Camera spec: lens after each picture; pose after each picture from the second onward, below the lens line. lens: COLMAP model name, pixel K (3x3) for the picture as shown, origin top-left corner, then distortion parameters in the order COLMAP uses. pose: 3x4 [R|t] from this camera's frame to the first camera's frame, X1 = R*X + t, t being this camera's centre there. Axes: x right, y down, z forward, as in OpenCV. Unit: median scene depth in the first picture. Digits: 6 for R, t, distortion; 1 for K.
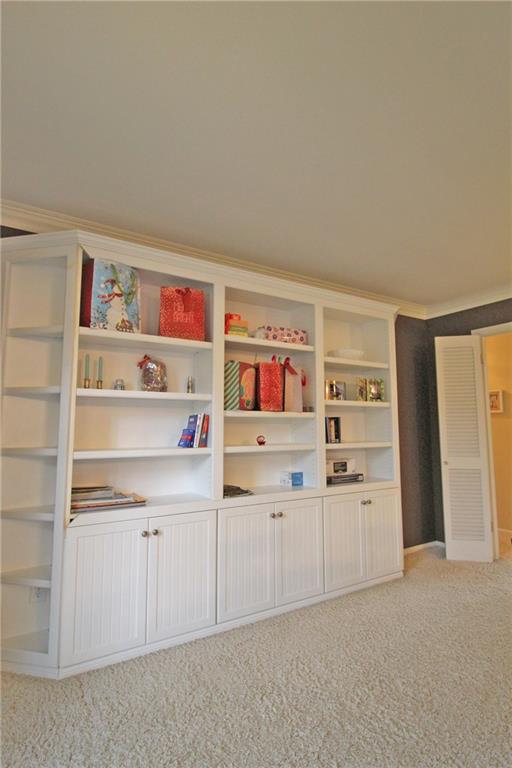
lens RADIAL K [[411.7, 0, 256.0], [0, 411.7, 384.0], [0, 0, 1]] dist [-0.003552, -0.000438]
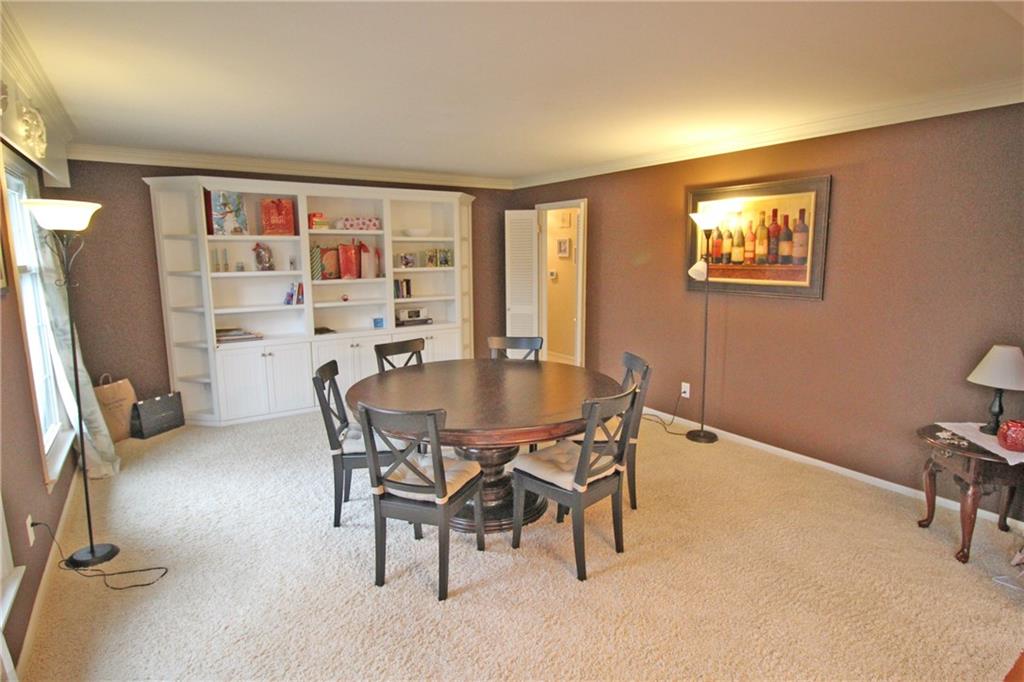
lens RADIAL K [[549.0, 0, 513.7], [0, 549.0, 337.3], [0, 0, 1]] dist [-0.003552, -0.000438]
pose [[0.999310, -0.008970, 0.036037, 0.605863], [-0.000649, 0.966024, 0.258453, -0.263279], [-0.037131, -0.258298, 0.965351, -1.078301]]
